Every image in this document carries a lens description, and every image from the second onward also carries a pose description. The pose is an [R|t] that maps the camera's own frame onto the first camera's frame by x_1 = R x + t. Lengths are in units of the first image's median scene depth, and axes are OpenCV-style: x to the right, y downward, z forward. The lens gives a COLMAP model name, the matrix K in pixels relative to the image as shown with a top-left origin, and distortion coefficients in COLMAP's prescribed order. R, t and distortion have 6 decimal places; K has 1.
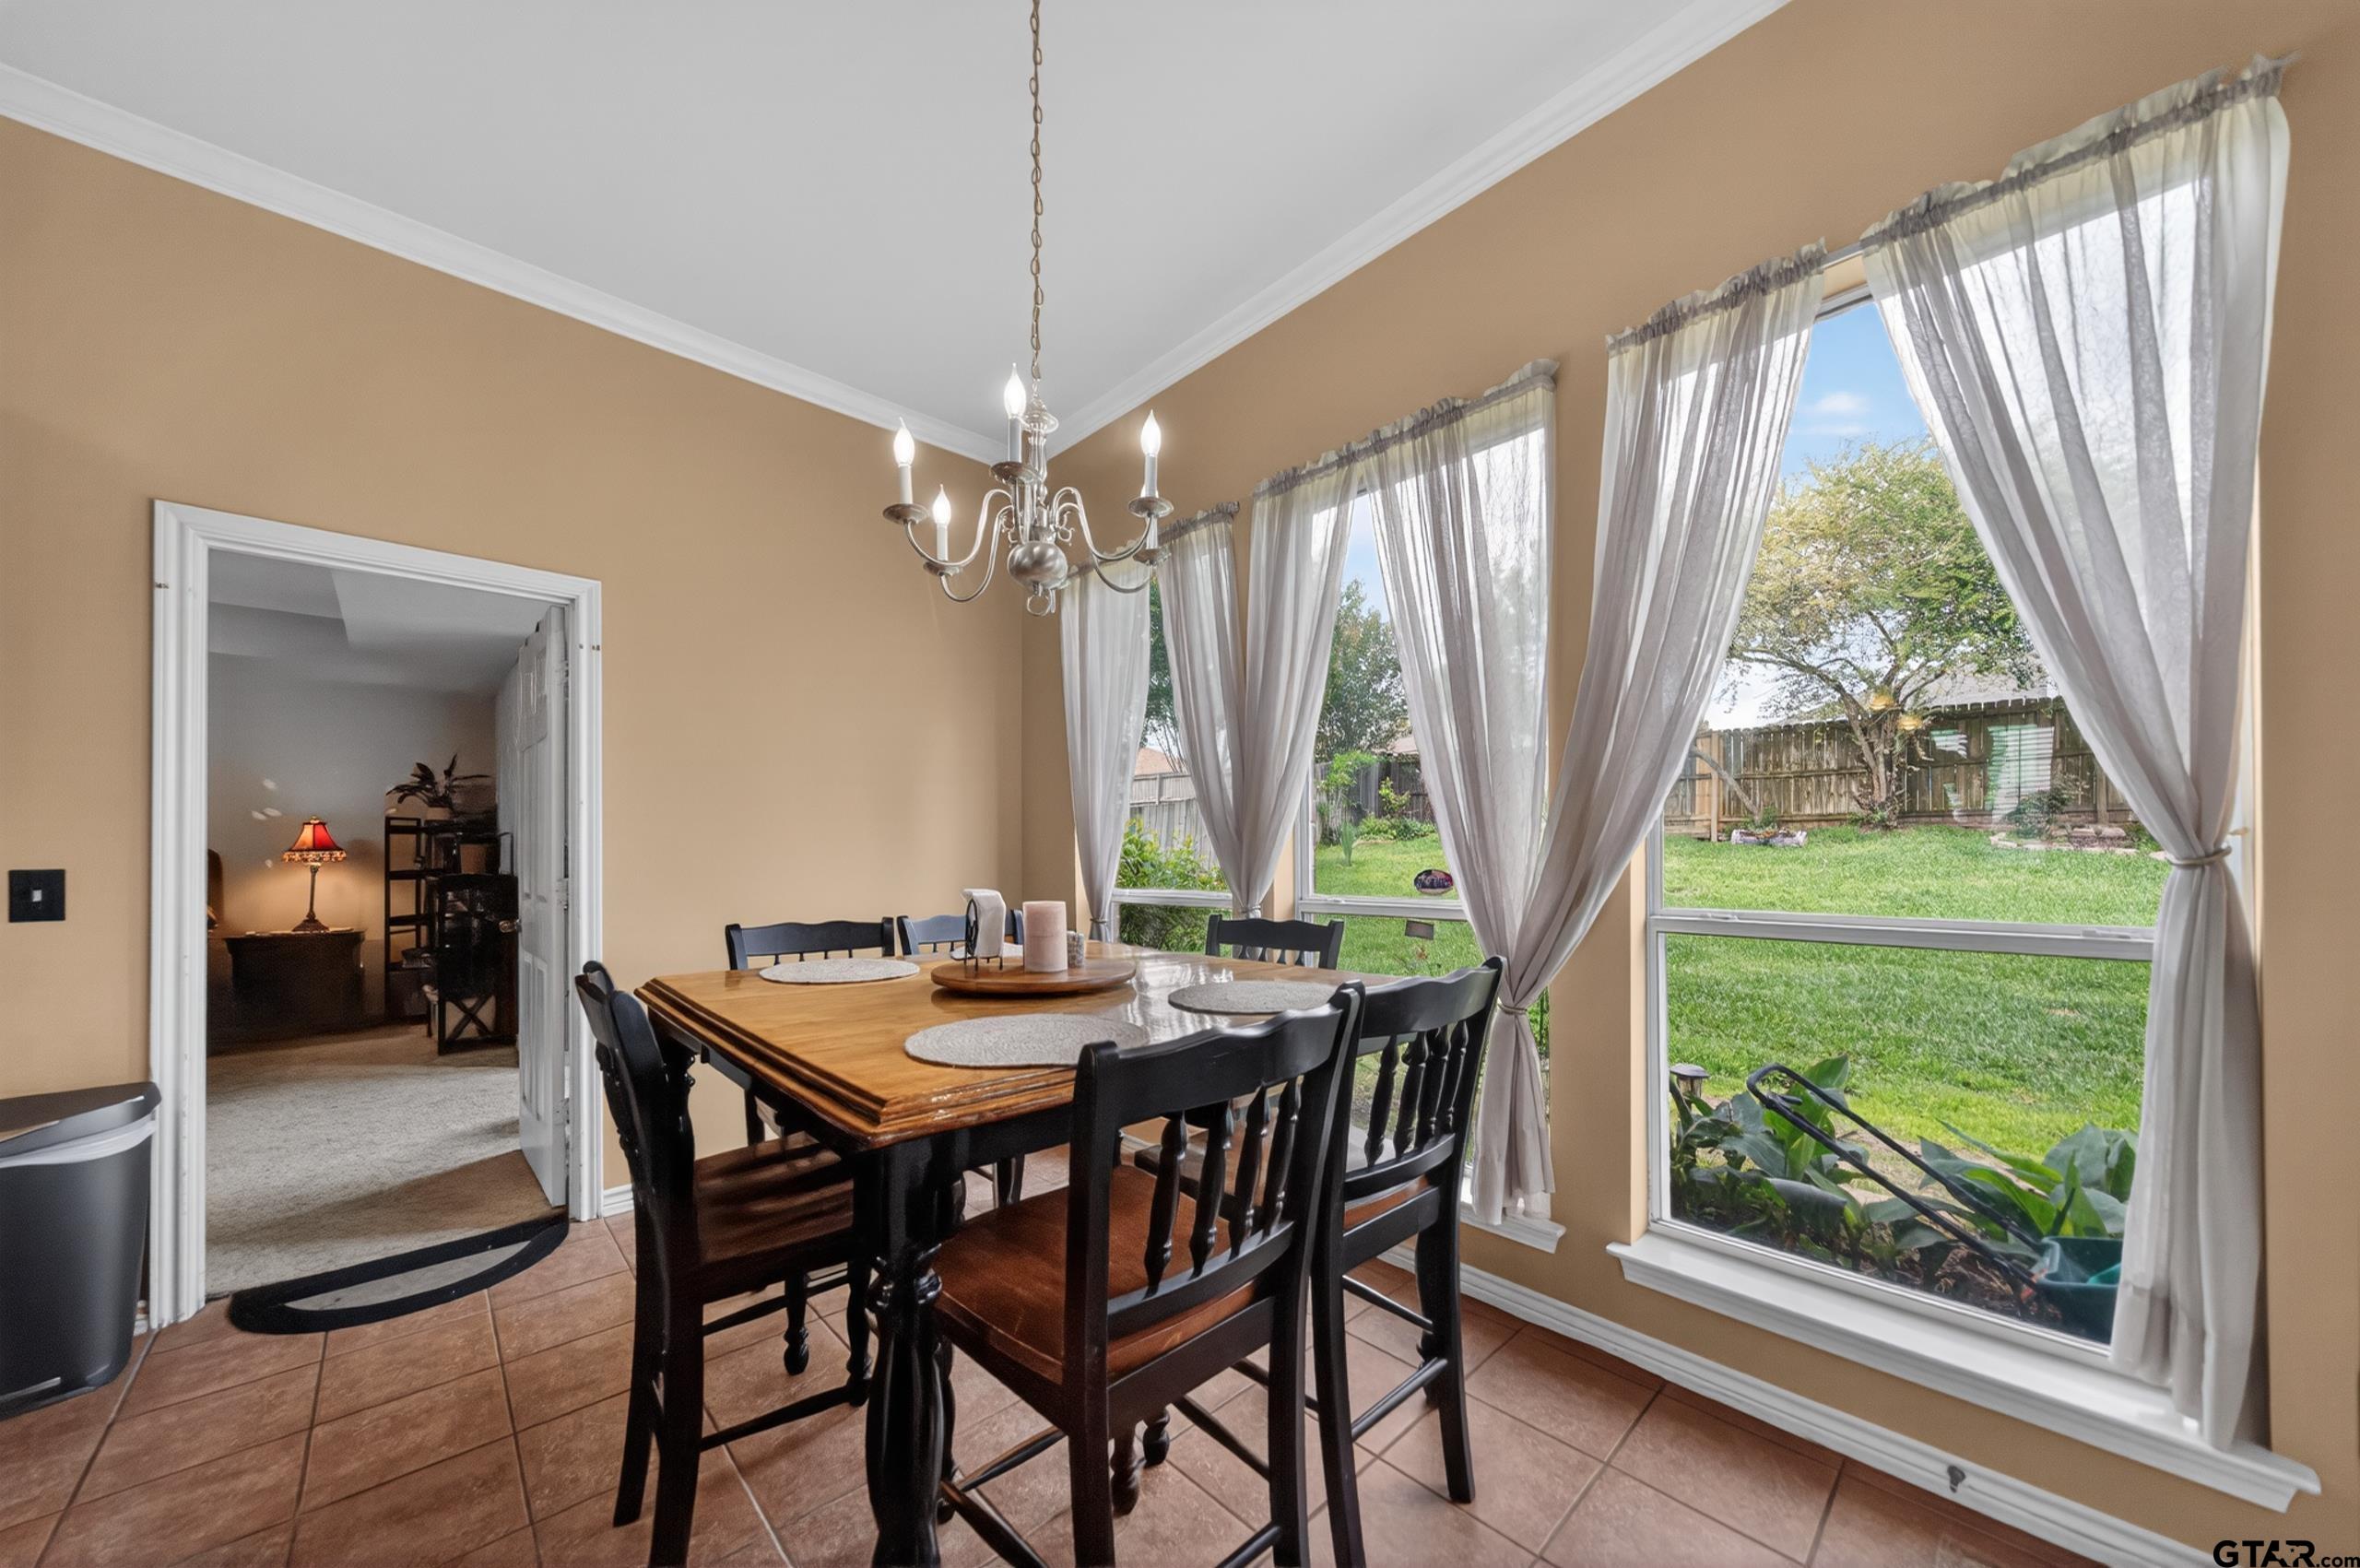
lens RADIAL K [[823.2, 0, 1161.8], [0, 823.2, 847.4], [0, 0, 1]] dist [-0.000388, -0.000007]
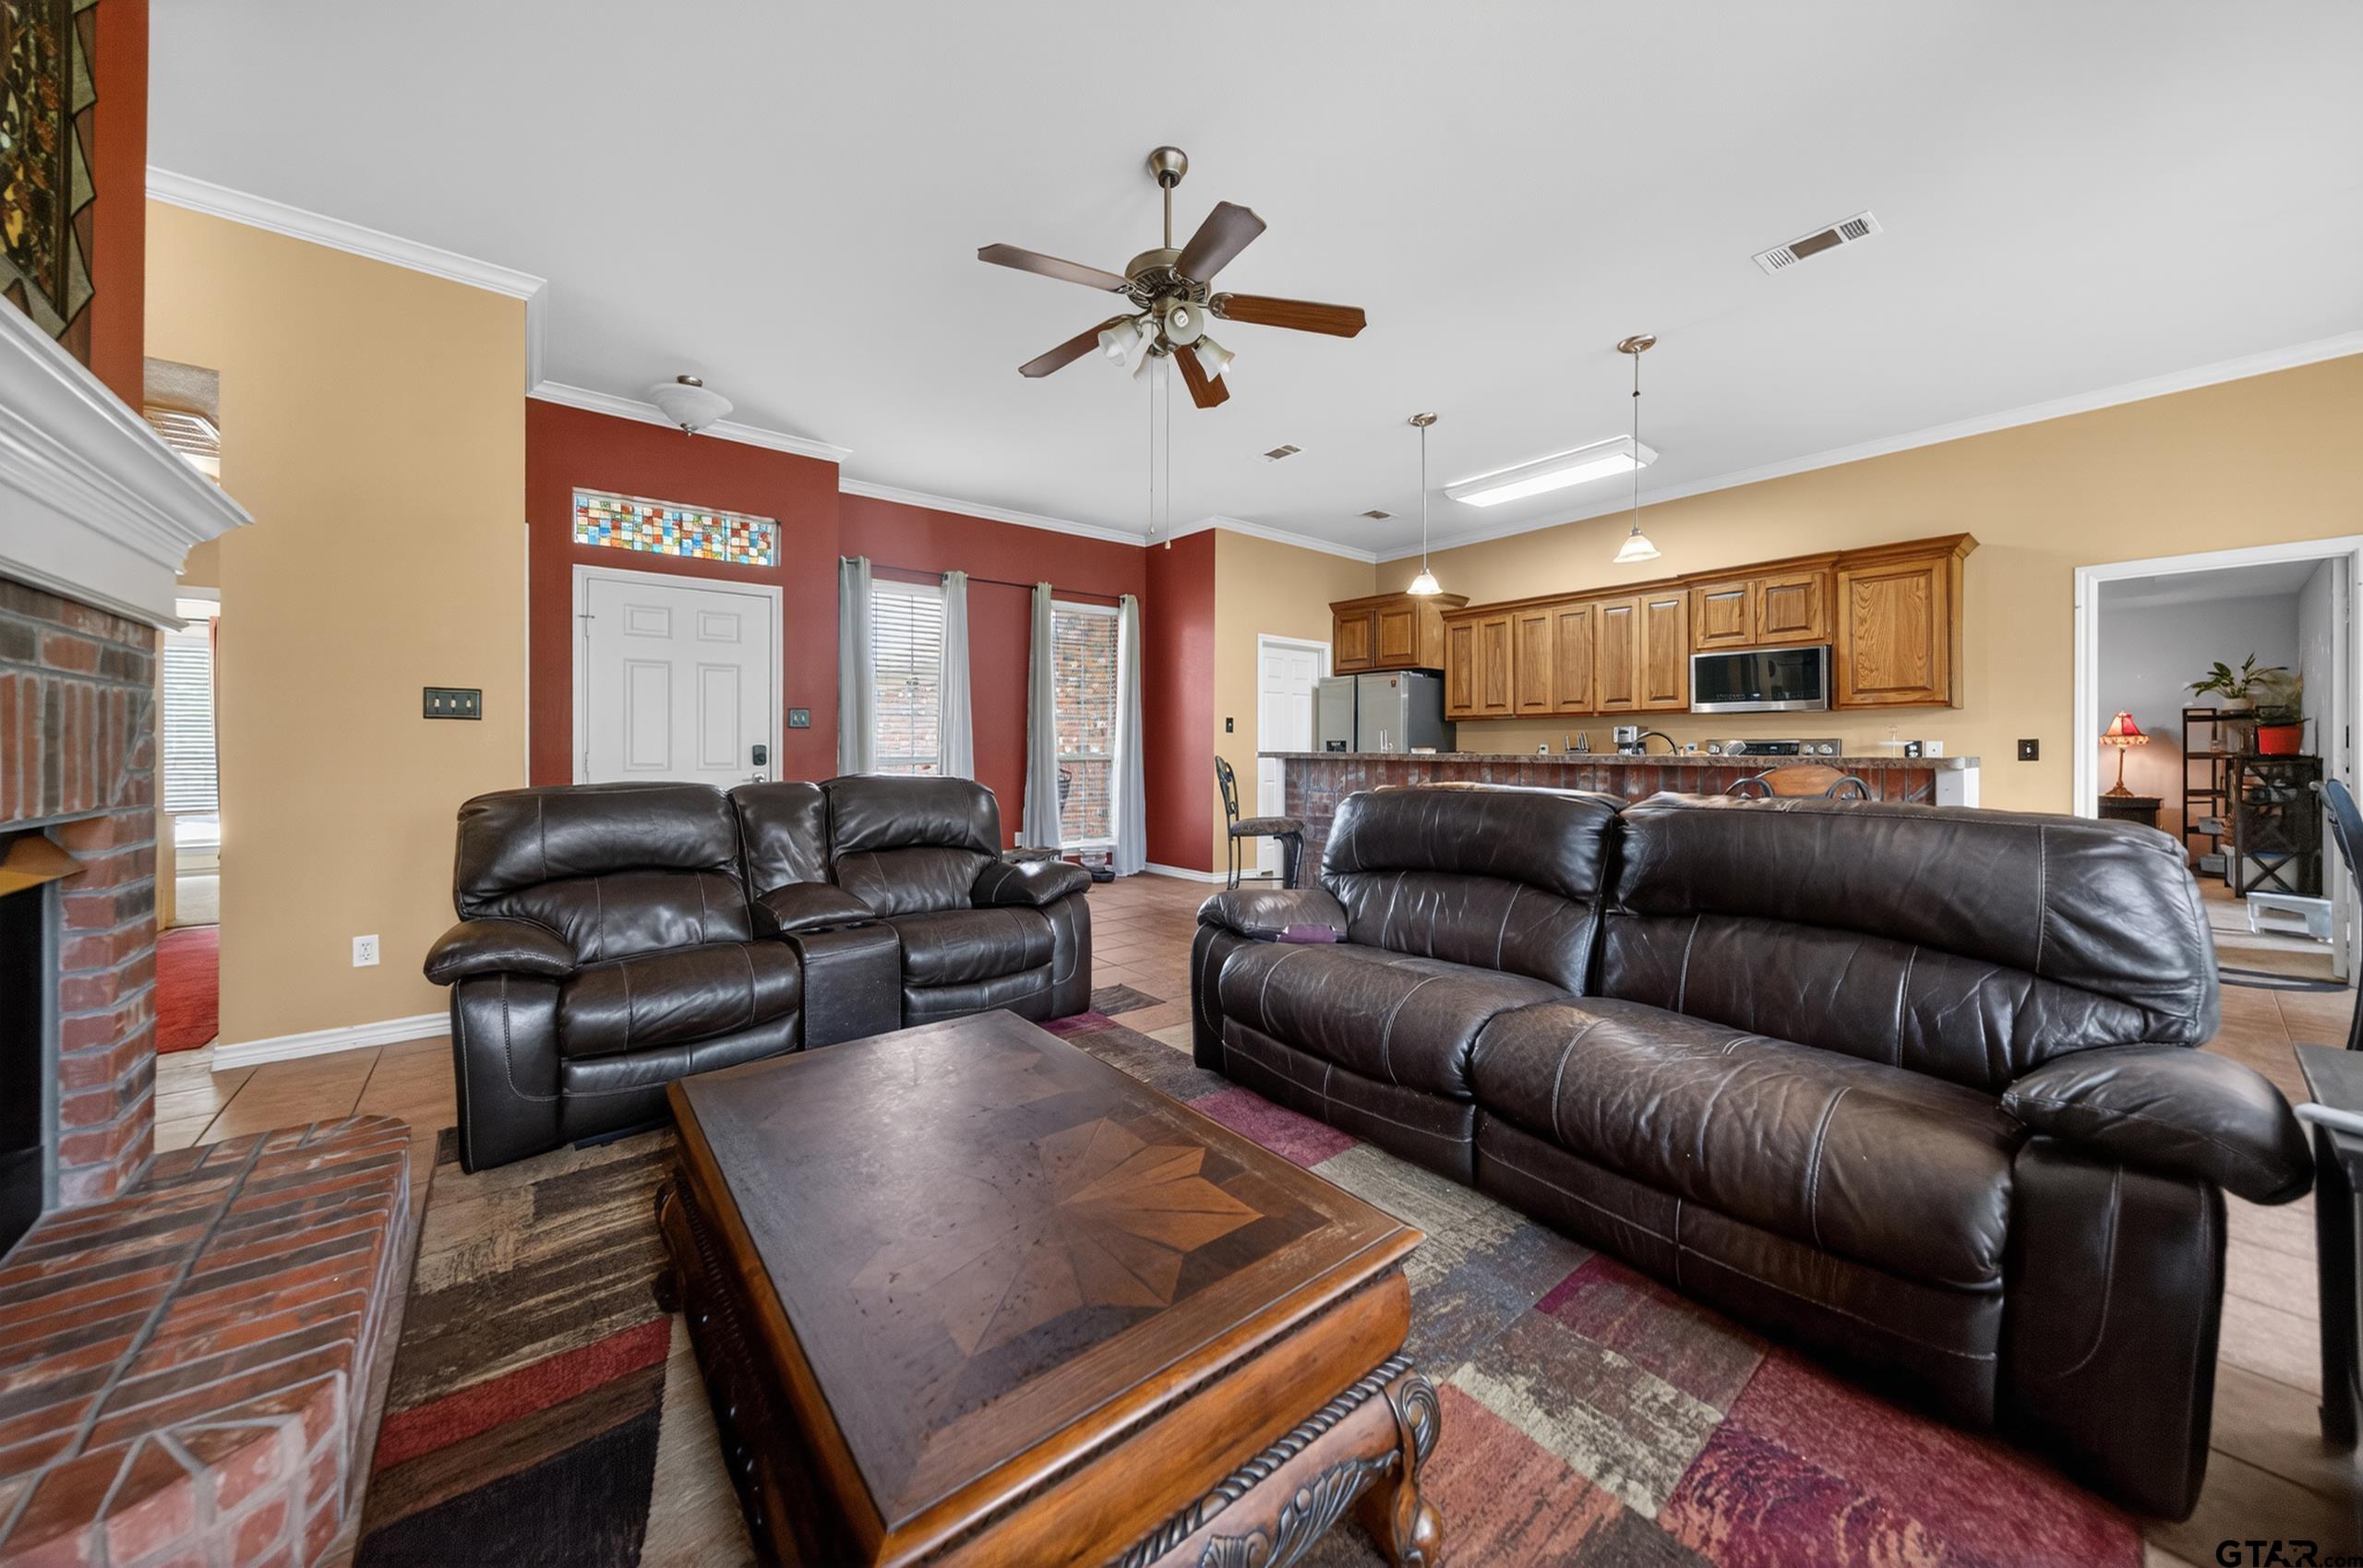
lens RADIAL K [[816.6, 0, 1186.8], [0, 816.6, 747.6], [0, 0, 1]] dist [-0.000164, 0.000066]
pose [[-0.058627, 0.003837, -0.998273, 0.386244], [0.003910, 0.999986, 0.003614, 0.011696], [0.998272, -0.003692, -0.058641, -0.441790]]
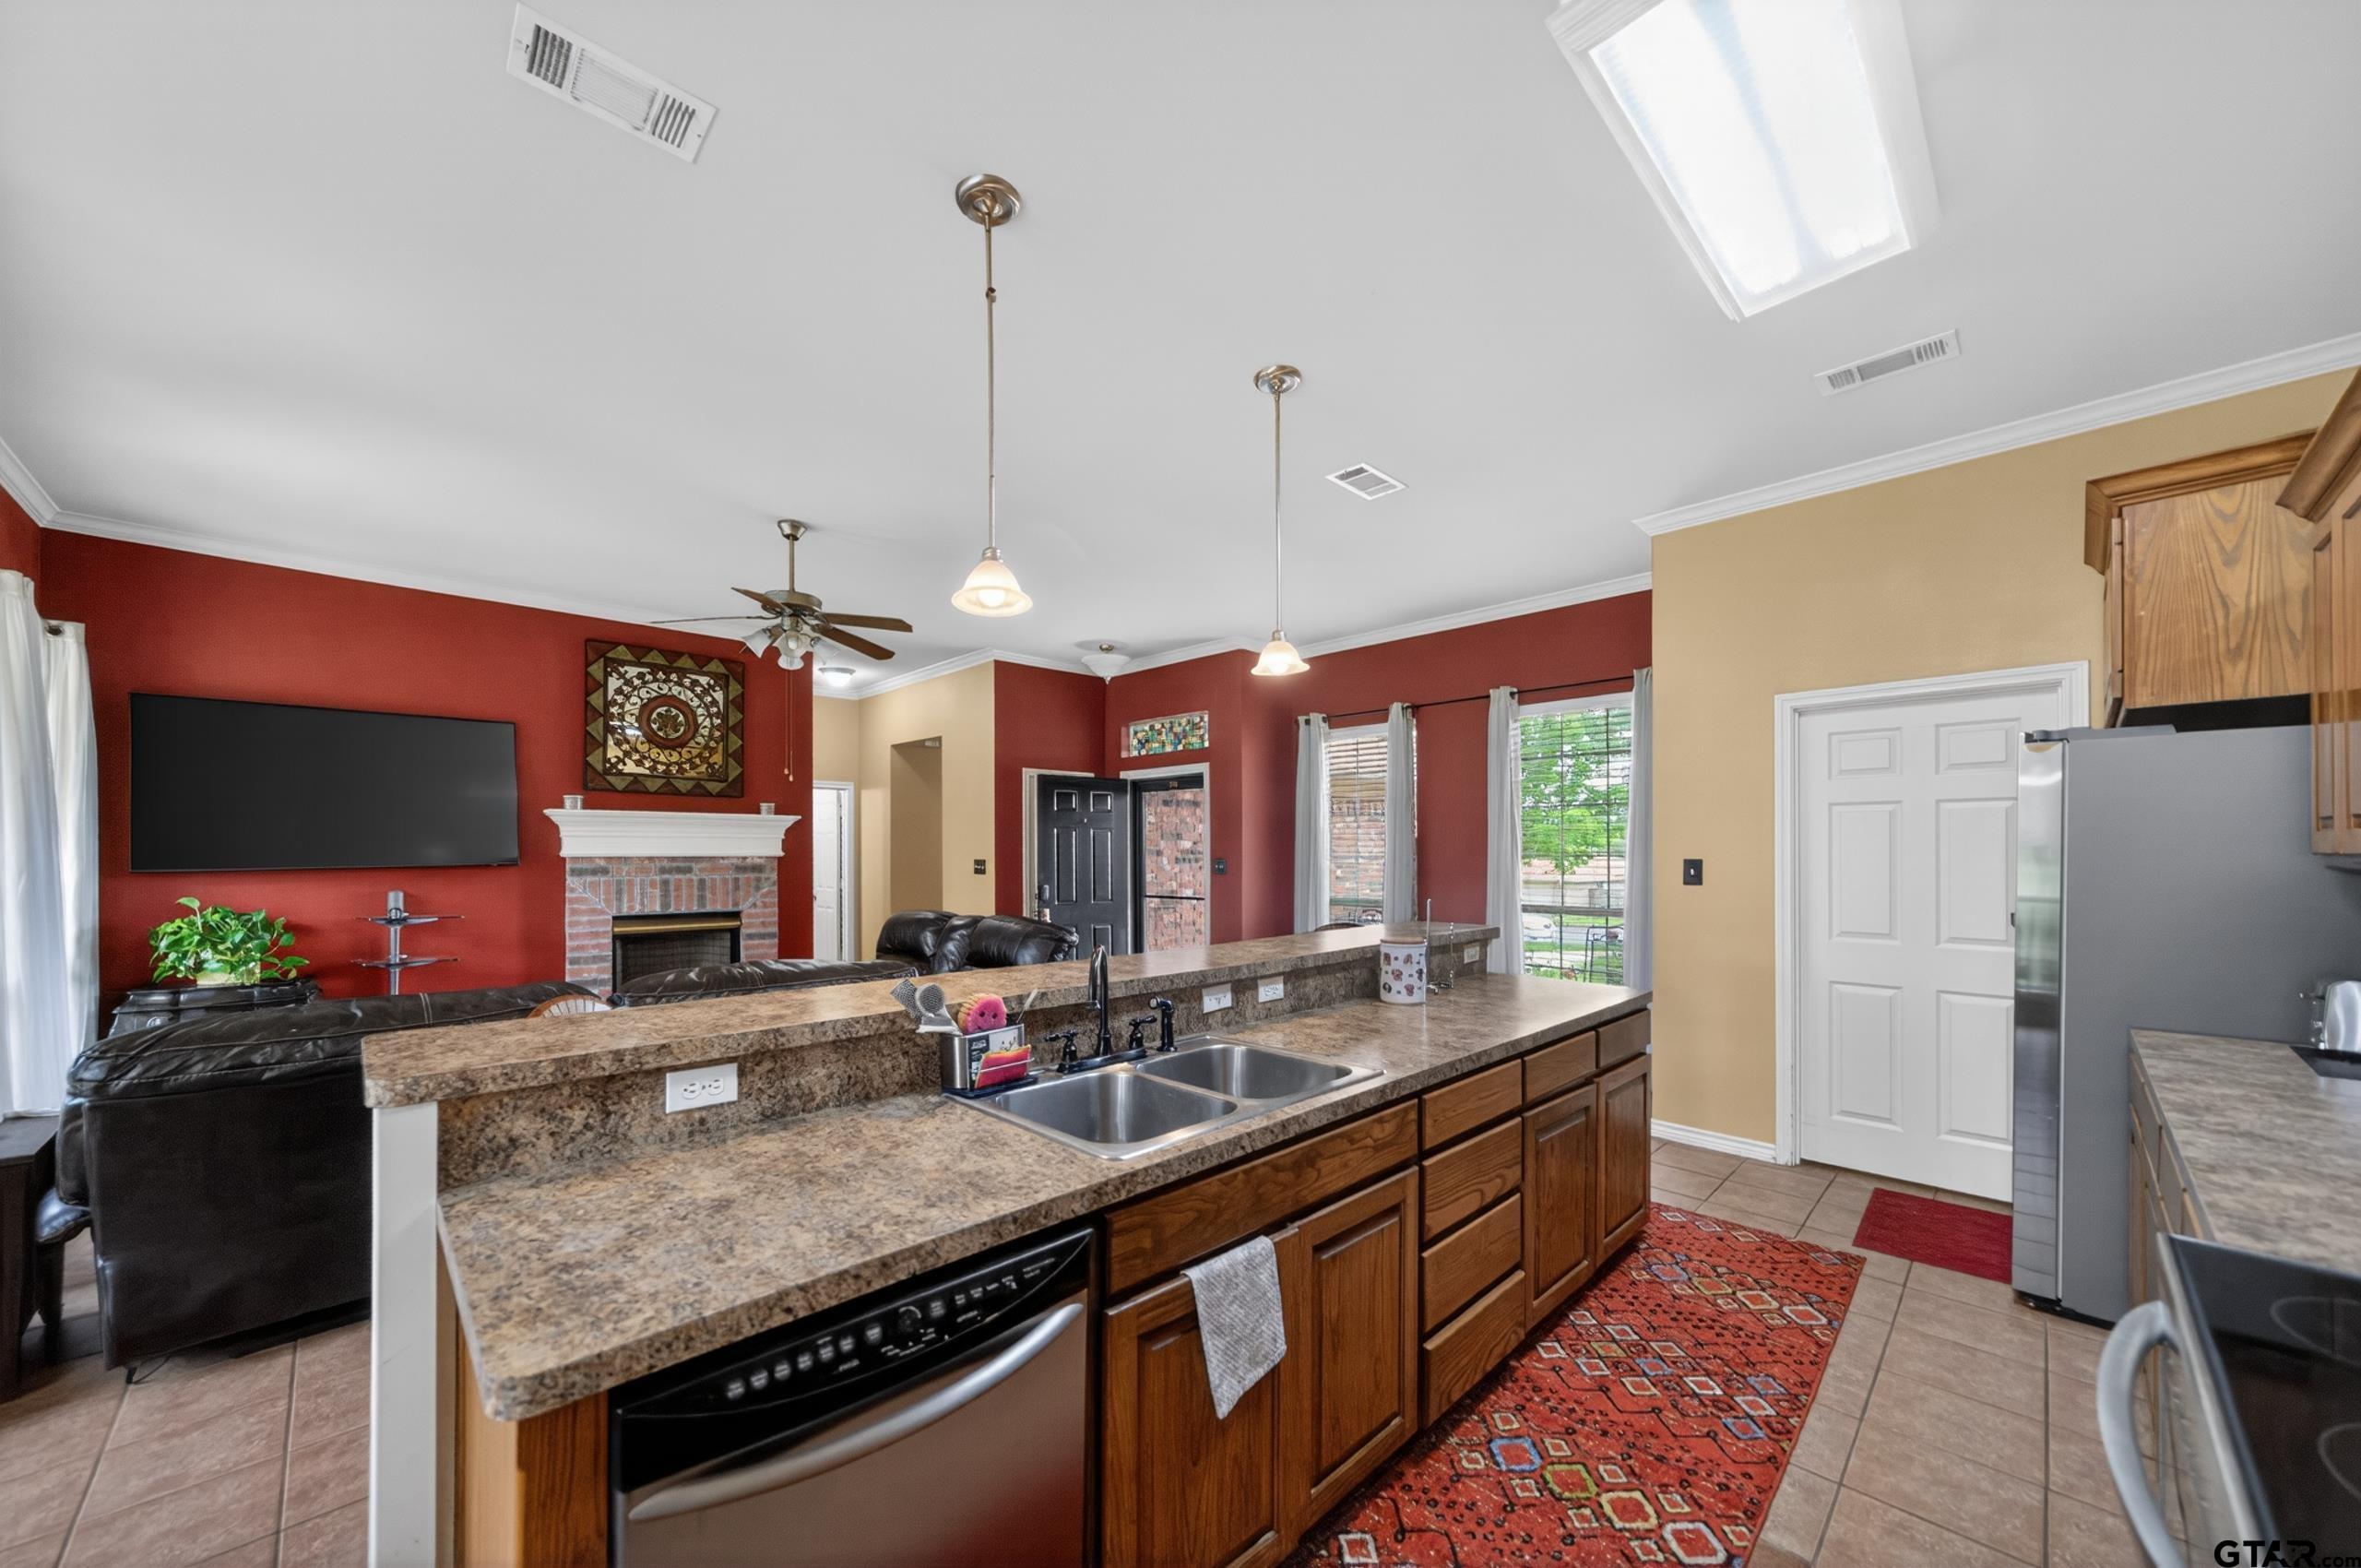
lens RADIAL K [[857.0, 0, 1139.7], [0, 857.0, 850.4], [0, 0, 1]] dist [-0.001185, 0.000221]
pose [[-0.999973, 0.004440, -0.005855, -0.364328], [0.004472, 0.999974, -0.005583, -0.032591], [0.005830, -0.005609, -0.999967, 0.255379]]
